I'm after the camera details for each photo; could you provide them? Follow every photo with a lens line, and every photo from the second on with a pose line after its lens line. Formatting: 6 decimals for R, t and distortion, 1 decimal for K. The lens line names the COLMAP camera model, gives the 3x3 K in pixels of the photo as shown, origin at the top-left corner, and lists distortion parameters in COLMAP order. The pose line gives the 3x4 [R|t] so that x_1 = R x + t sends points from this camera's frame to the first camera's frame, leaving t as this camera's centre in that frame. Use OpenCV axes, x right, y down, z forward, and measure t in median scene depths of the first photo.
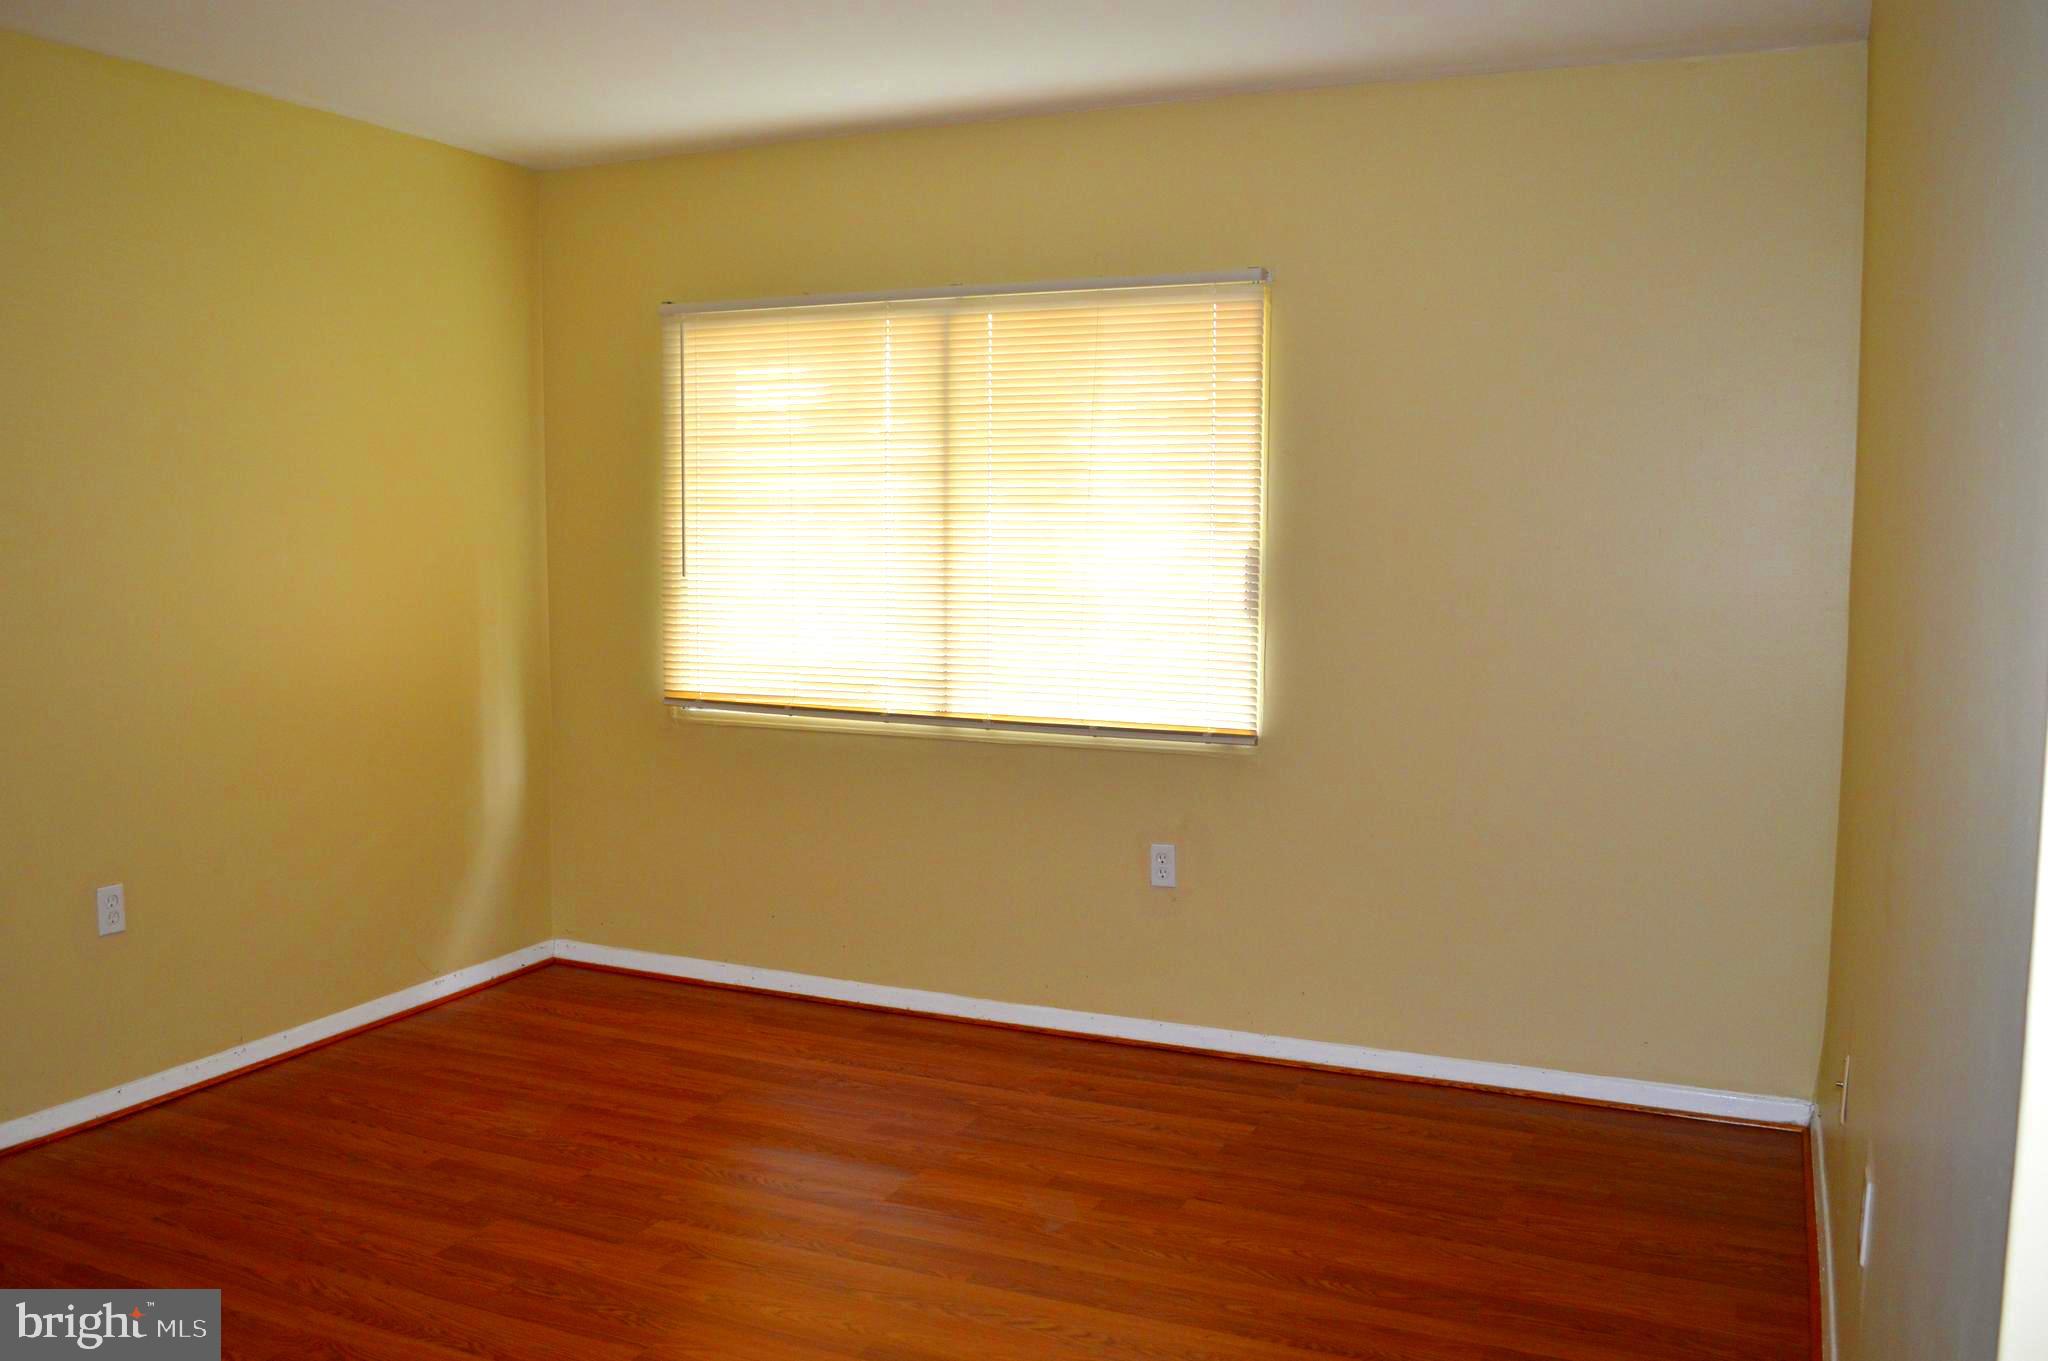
lens RADIAL K [[1709.1, 0, 1016.8], [0, 1709.1, 678.5], [0, 0, 1]] dist [-0.079551, 0.009194]
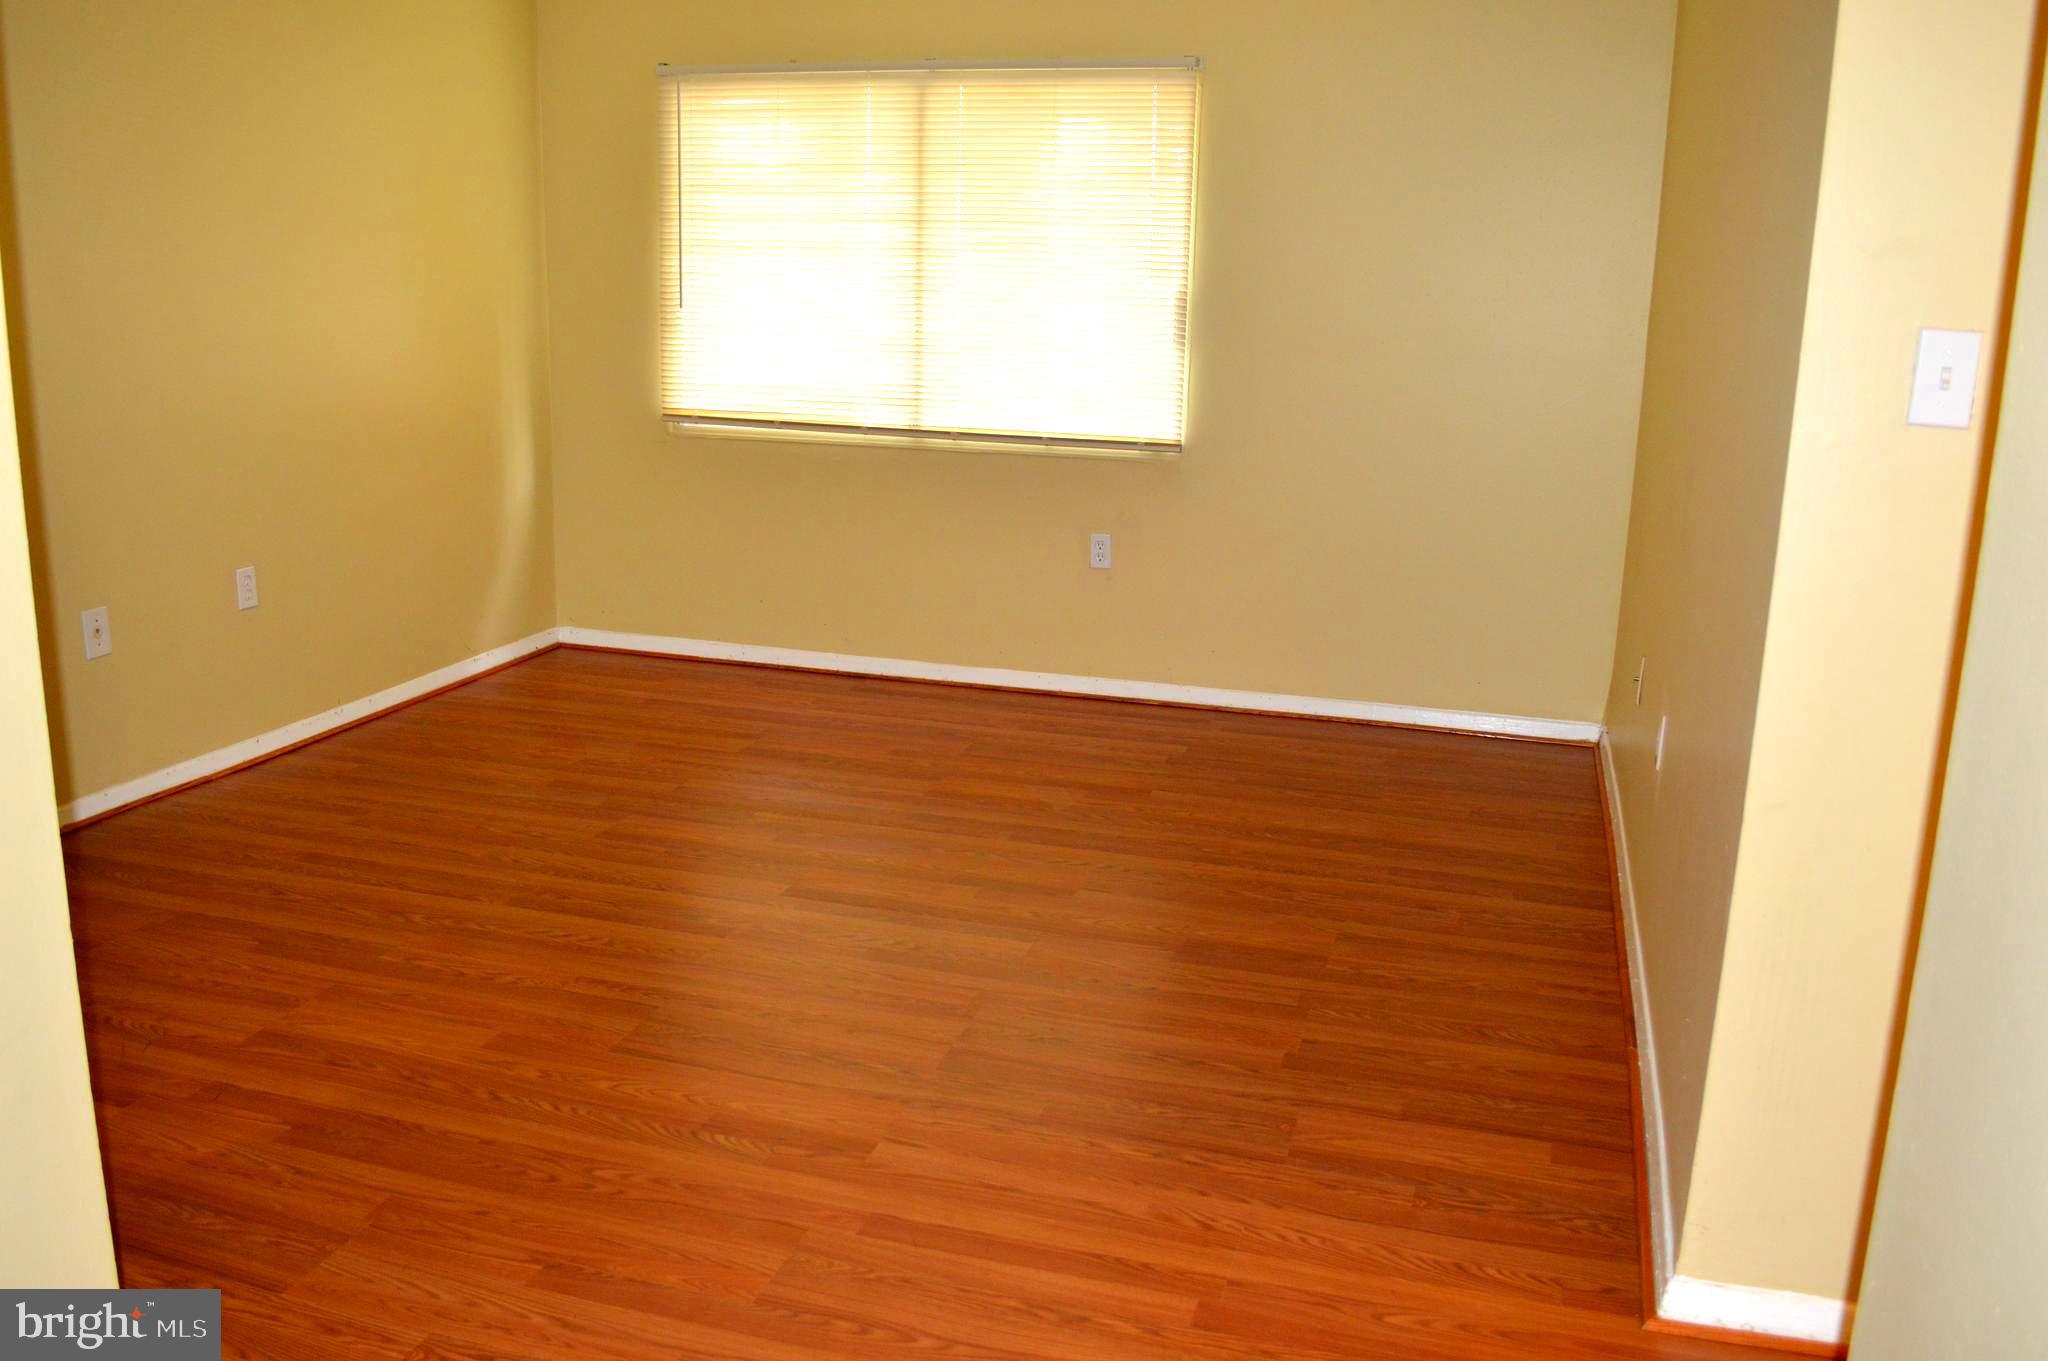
lens RADIAL K [[1709.1, 0, 1016.8], [0, 1709.1, 678.5], [0, 0, 1]] dist [-0.079551, 0.009194]
pose [[0.991690, -0.012130, 0.128080, -0.137465], [-0.006770, 0.989245, 0.146109, 0.021361], [-0.128475, -0.145762, 0.980942, -0.223036]]
